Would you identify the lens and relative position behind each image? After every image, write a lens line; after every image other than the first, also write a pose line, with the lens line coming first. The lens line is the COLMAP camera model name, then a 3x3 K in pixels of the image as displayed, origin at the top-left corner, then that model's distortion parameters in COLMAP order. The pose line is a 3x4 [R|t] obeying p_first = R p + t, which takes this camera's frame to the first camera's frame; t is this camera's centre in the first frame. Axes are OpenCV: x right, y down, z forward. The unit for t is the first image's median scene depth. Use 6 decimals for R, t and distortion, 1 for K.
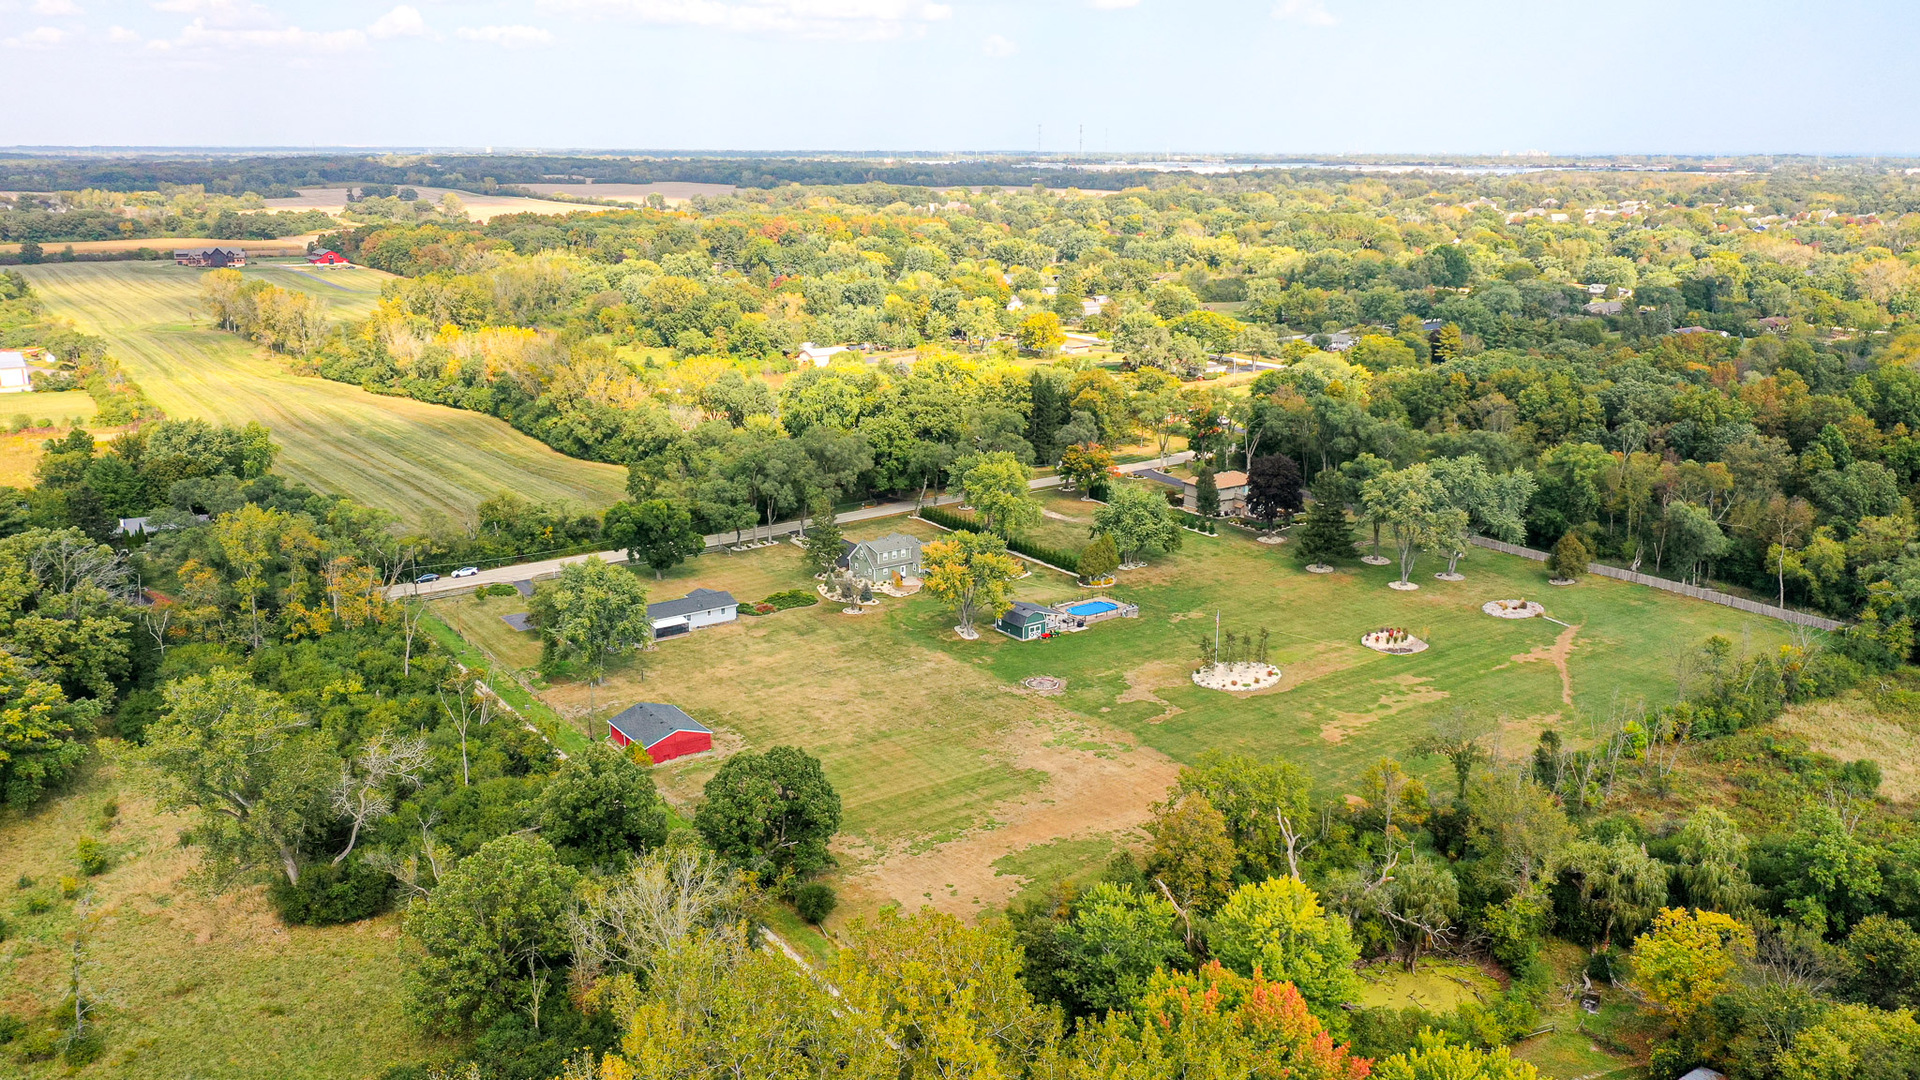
lens RADIAL K [[1479.5, 0, 960.0], [0, 1479.5, 540.0], [0, 0, 1]] dist [-0.007589, -0.011290]
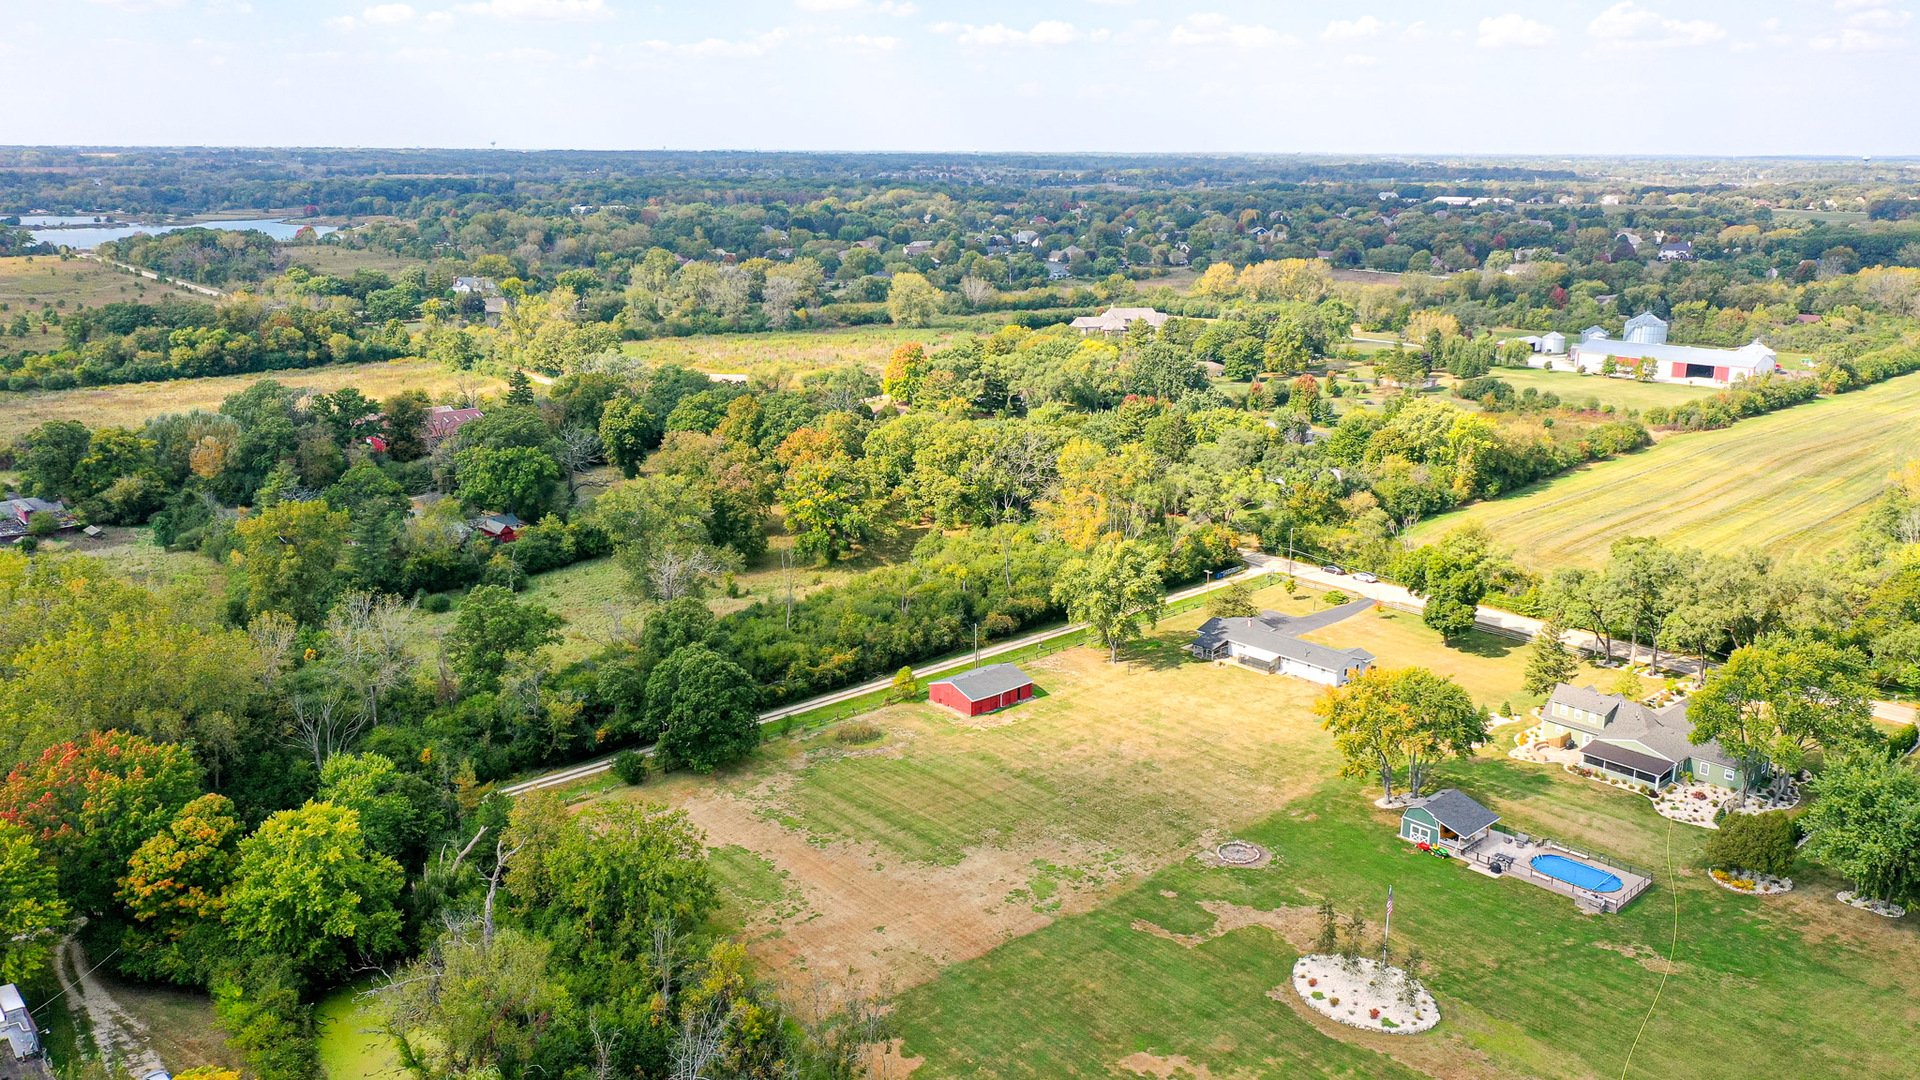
lens RADIAL K [[1479.5, 0, 960.0], [0, 1479.5, 540.0], [0, 0, 1]] dist [-0.007589, -0.011290]
pose [[0.120284, 0.250197, -0.960694, 0.668891], [-0.259437, 0.942013, 0.212849, -0.164597], [0.958240, 0.223638, 0.178219, 0.632711]]
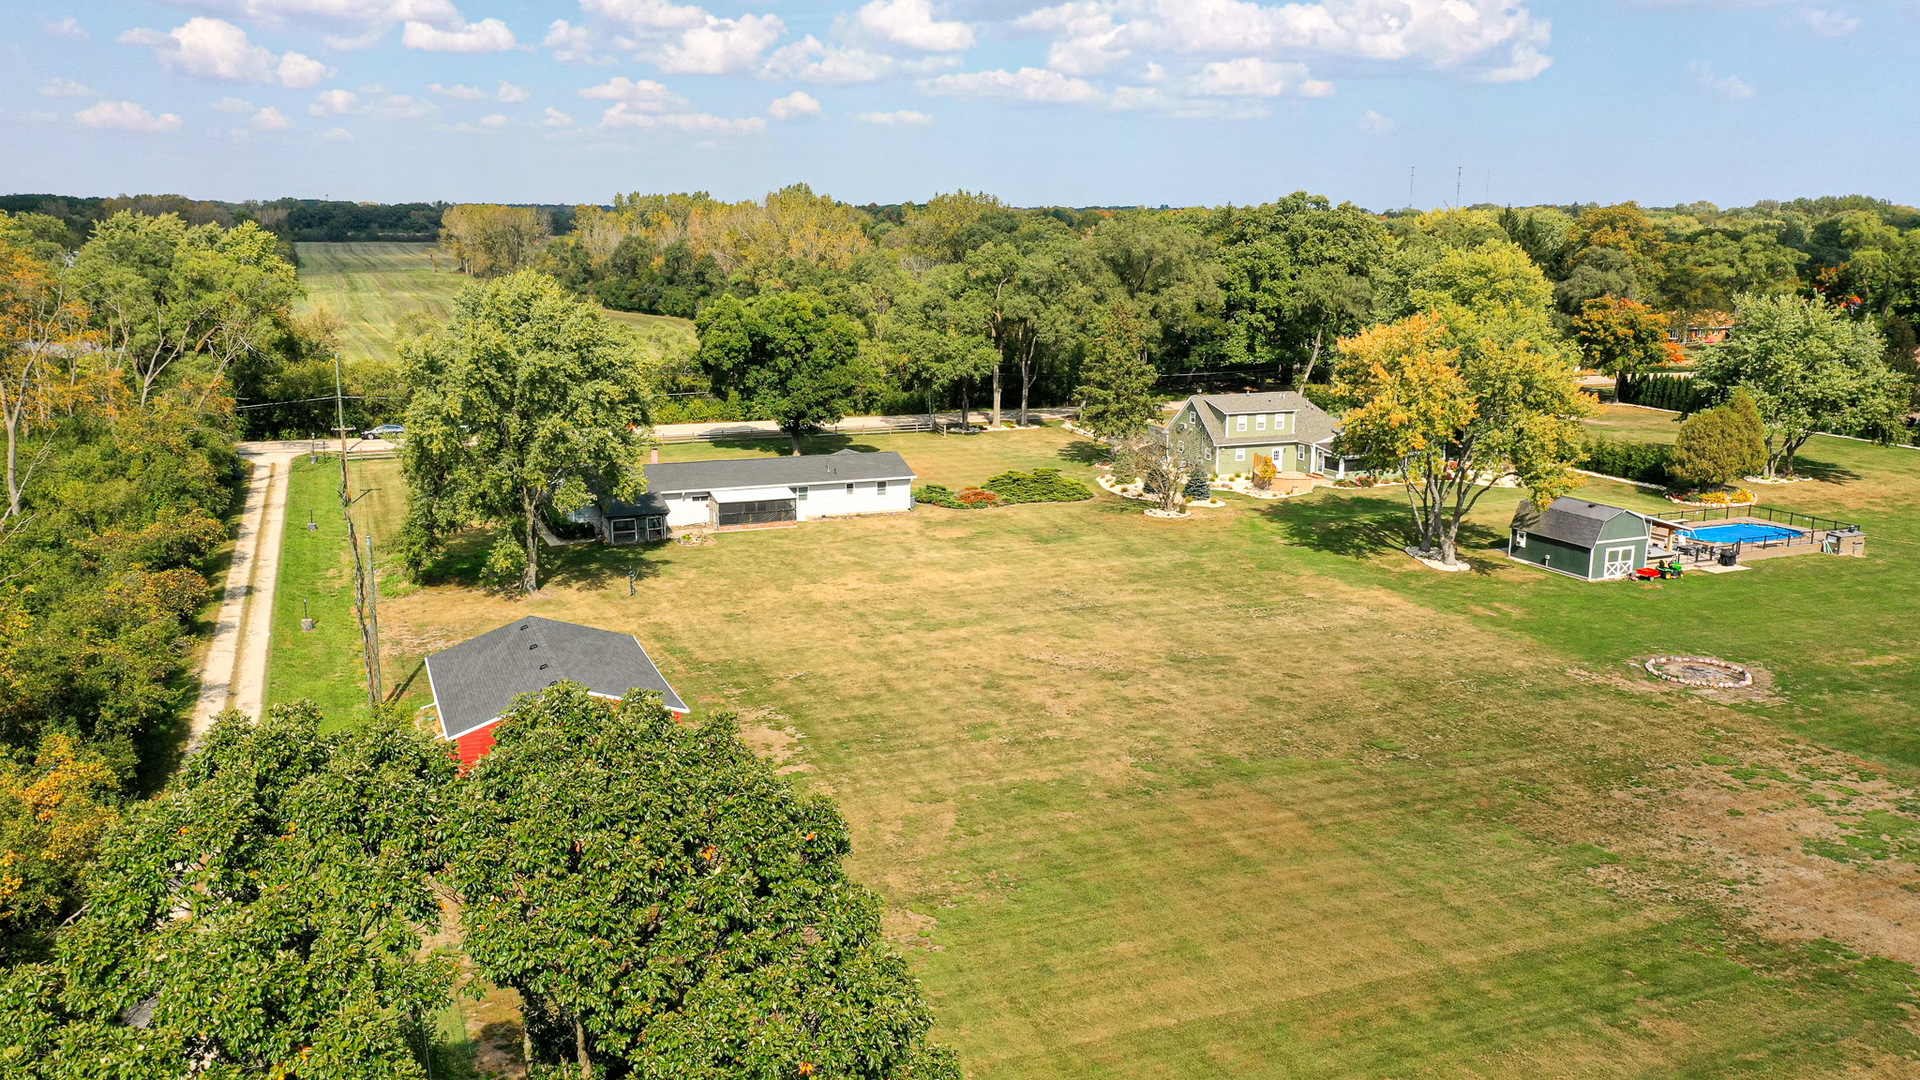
lens RADIAL K [[1479.5, 0, 960.0], [0, 1479.5, 540.0], [0, 0, 1]] dist [-0.007589, -0.011290]
pose [[0.973530, 0.052596, -0.222427, -0.034173], [-0.064096, 0.996938, -0.044799, 0.085080], [0.219389, 0.057870, 0.973920, 0.571841]]
